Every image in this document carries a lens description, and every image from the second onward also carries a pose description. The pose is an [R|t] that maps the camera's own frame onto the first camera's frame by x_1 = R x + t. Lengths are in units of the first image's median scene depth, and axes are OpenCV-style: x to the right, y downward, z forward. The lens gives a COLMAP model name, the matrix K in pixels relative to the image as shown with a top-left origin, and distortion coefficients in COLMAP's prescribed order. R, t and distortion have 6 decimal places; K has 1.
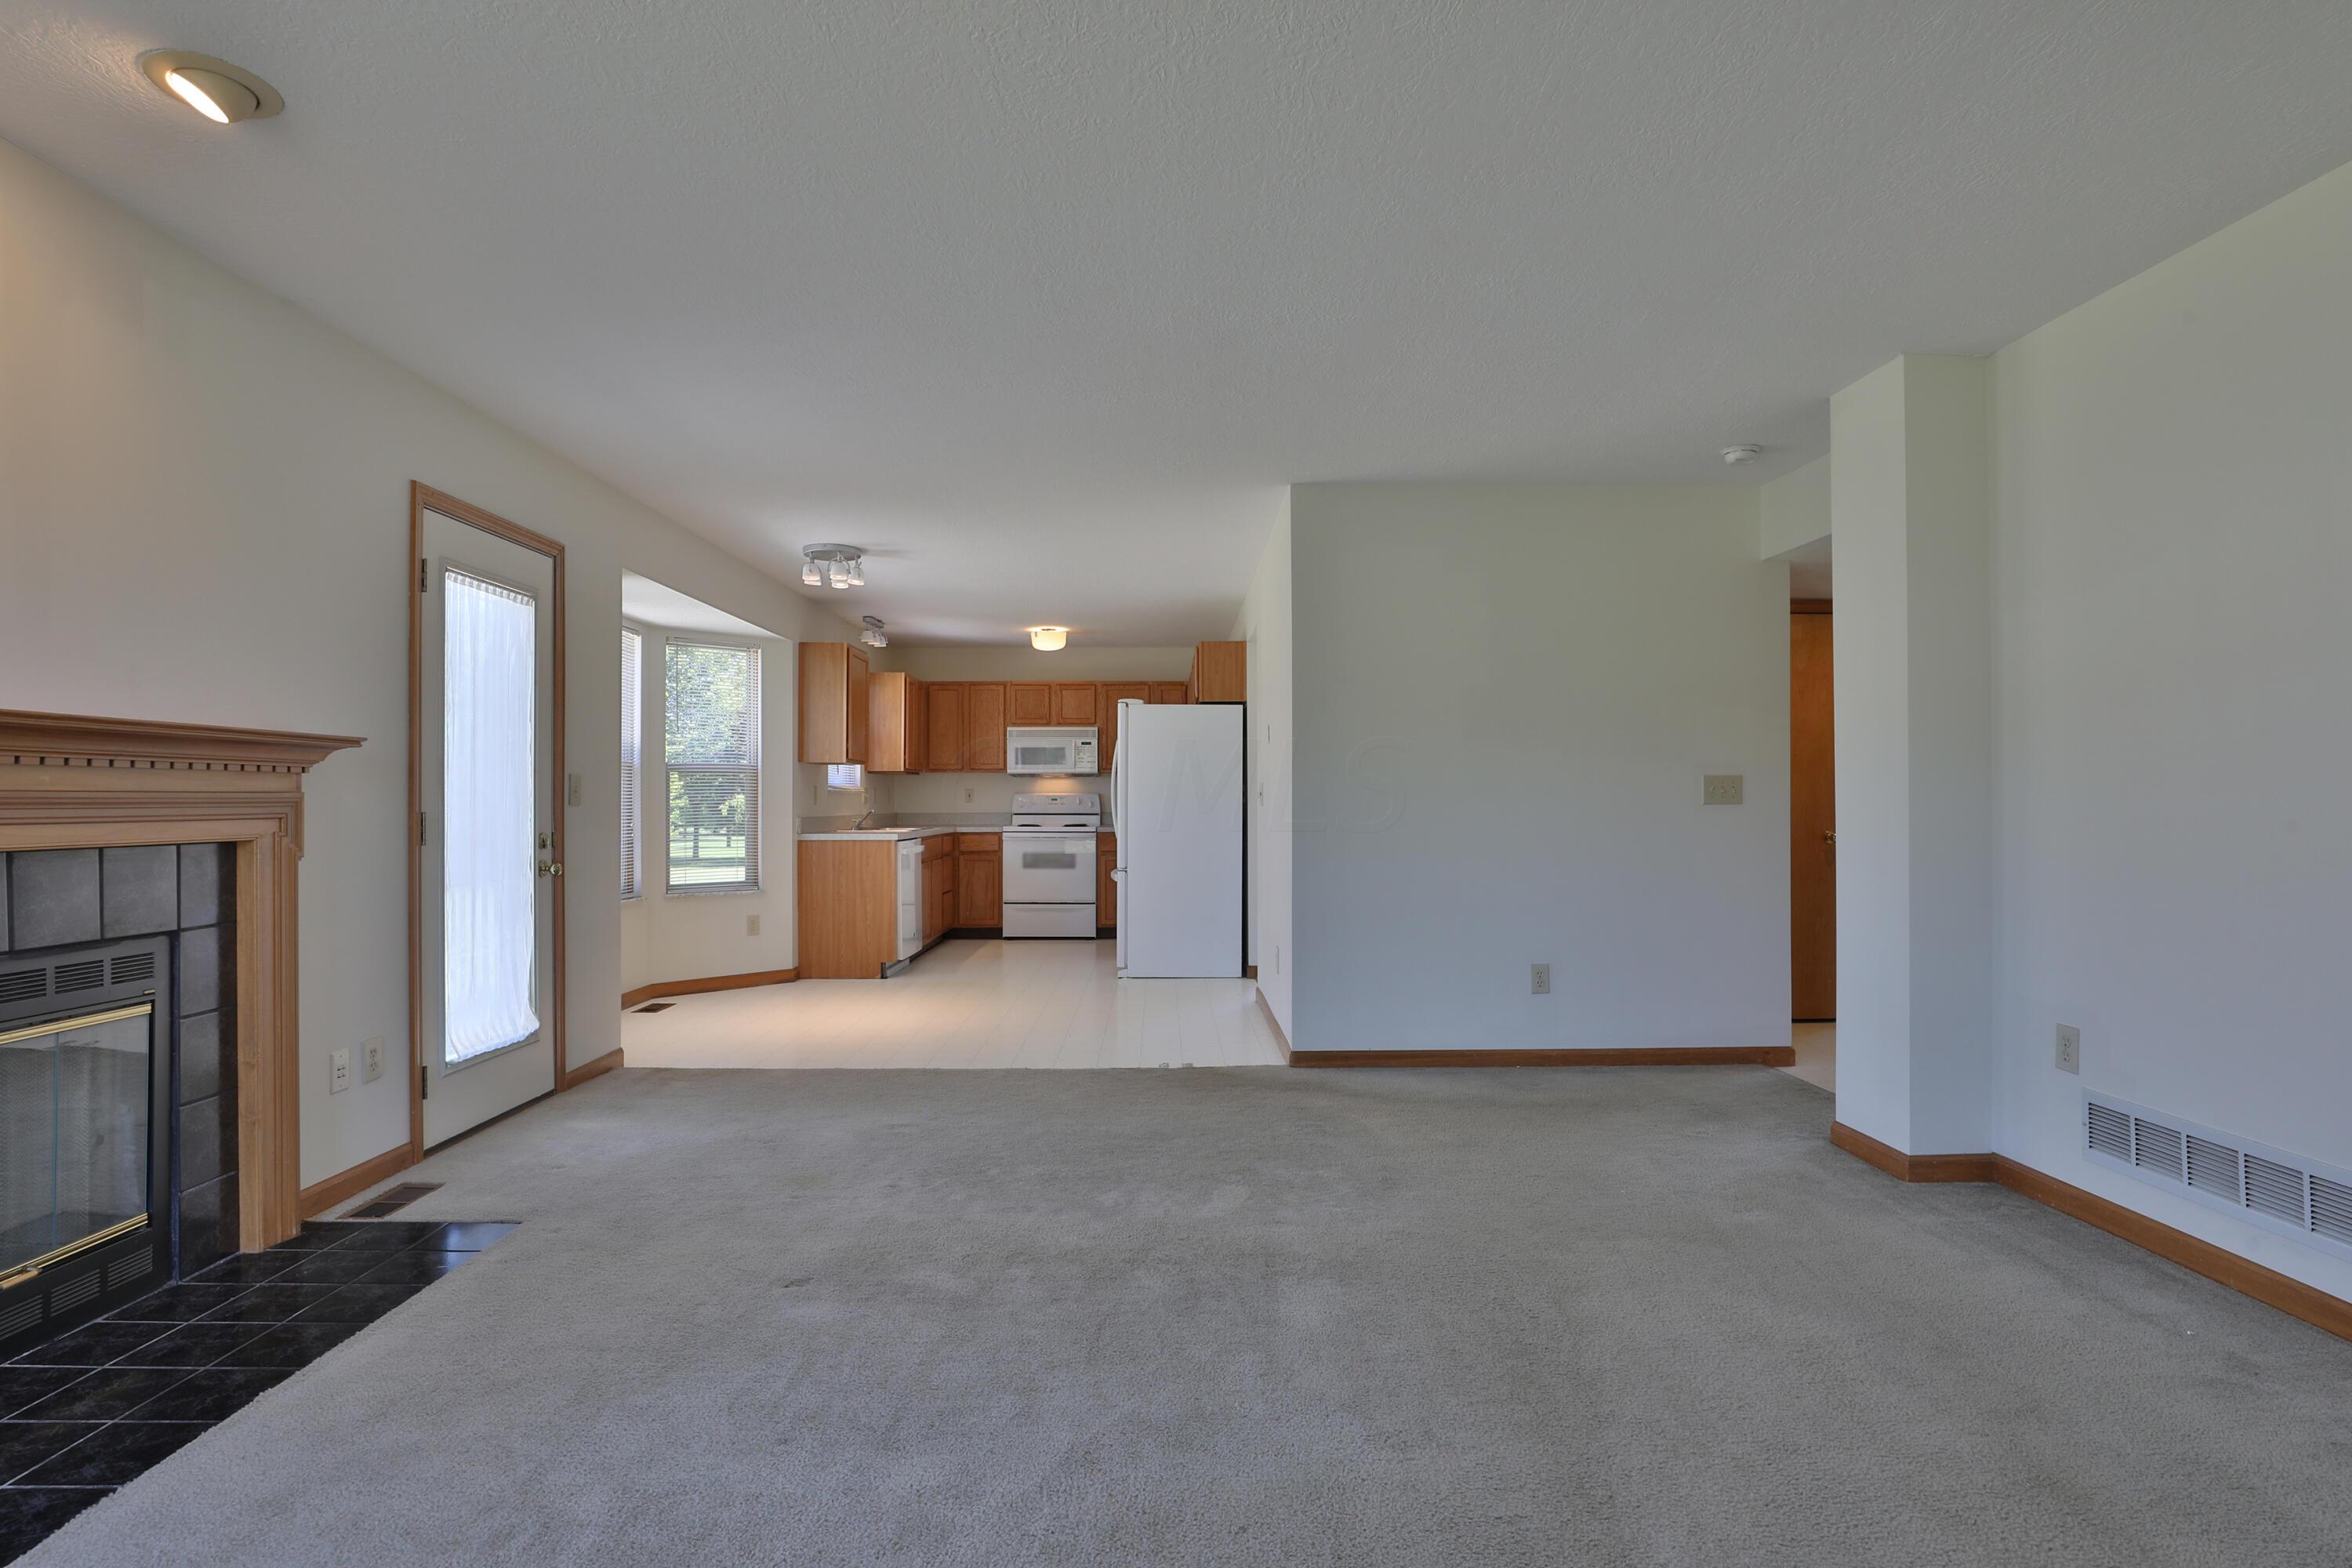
lens RADIAL K [[1222.6, 0, 1176.0], [0, 1222.6, 784.0], [0, 0, 1]] dist [-0.000037, -0.000017]
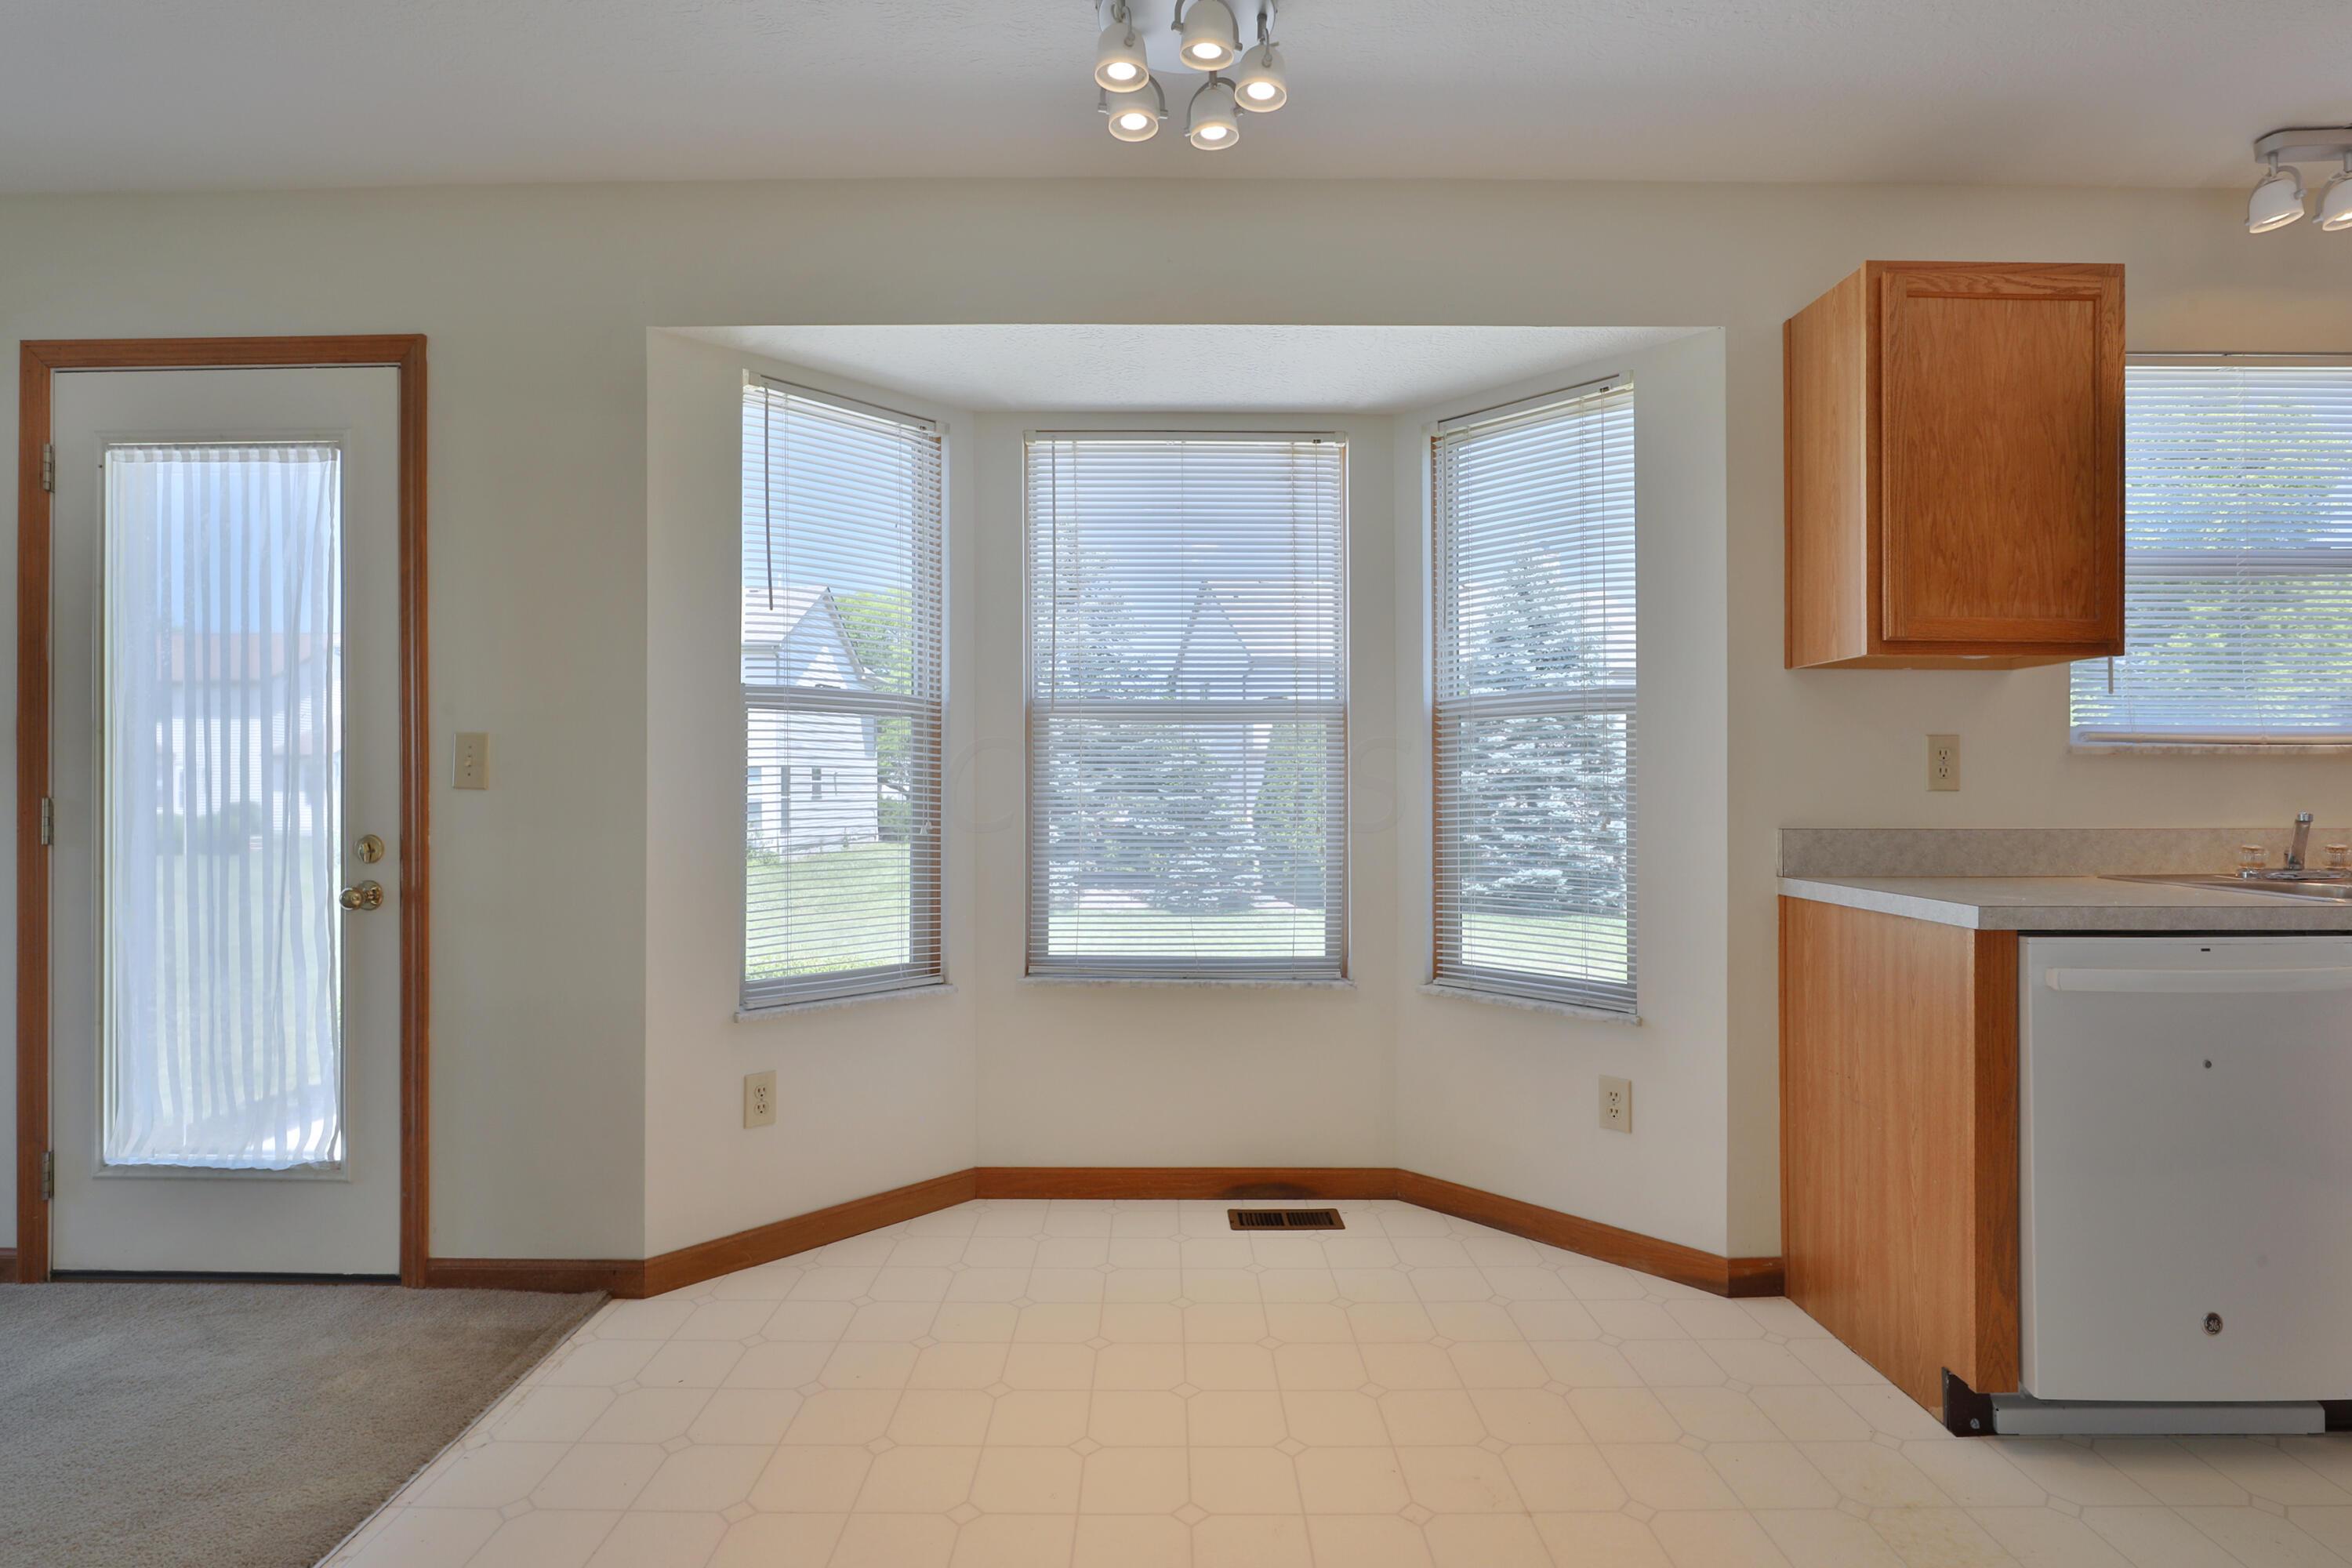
lens RADIAL K [[1162.3, 0, 1176.0], [0, 1162.3, 784.0], [0, 0, 1]] dist [-0.023669, 0.010681]
pose [[-0.015334, -0.004528, -0.999872, 0.035680], [0.012800, 0.999907, -0.004725, 0.021995], [0.999800, -0.012871, -0.015274, 1.384893]]
